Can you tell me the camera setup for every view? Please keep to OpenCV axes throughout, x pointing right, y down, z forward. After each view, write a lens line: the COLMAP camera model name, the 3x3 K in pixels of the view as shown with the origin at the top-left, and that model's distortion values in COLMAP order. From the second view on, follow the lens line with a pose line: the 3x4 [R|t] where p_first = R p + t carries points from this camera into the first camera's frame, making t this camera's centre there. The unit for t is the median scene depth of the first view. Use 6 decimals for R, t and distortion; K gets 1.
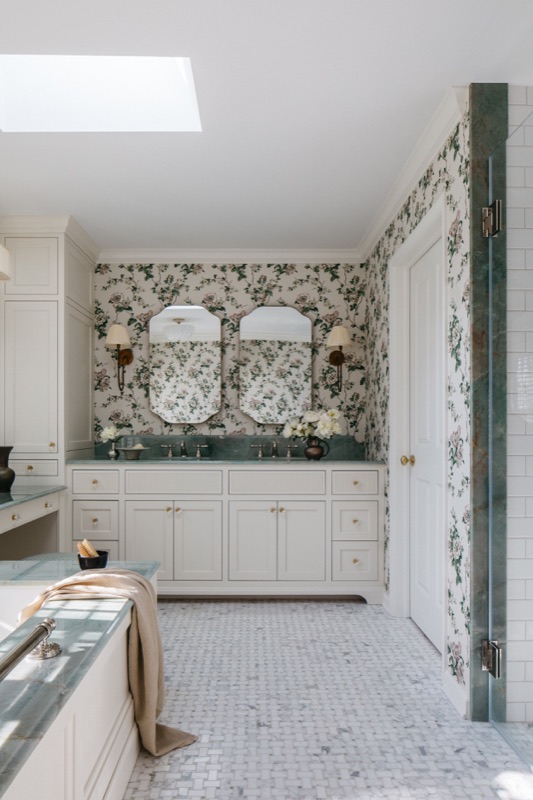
lens RADIAL K [[518.0, 0, 248.9], [0, 518.0, 435.6], [0, 0, 1]] dist [-0.031156, 0.007079]
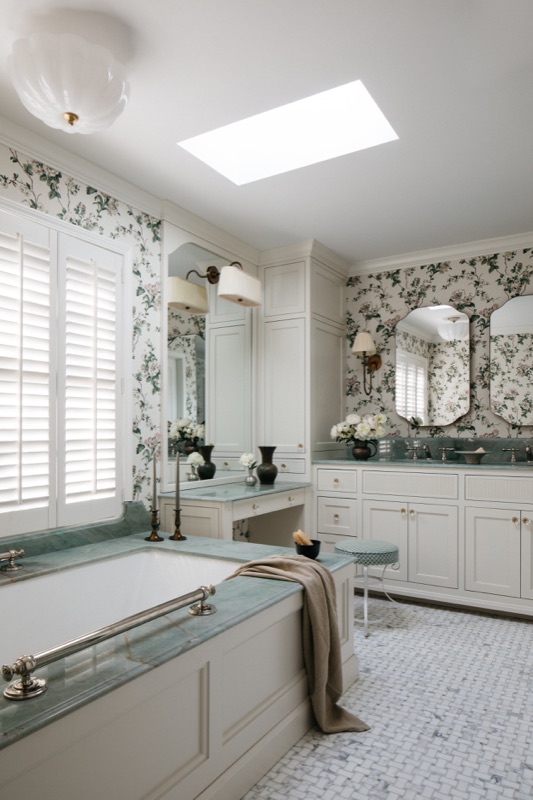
lens RADIAL K [[518.0, 0, 272.5], [0, 518.0, 432.9], [0, 0, 1]] dist [-0.031156, 0.007079]
pose [[0.857133, -0.002187, -0.515090, 0.244997], [-0.003058, 0.999952, -0.009335, 0.000701], [0.515086, 0.009576, 0.857085, 0.001493]]
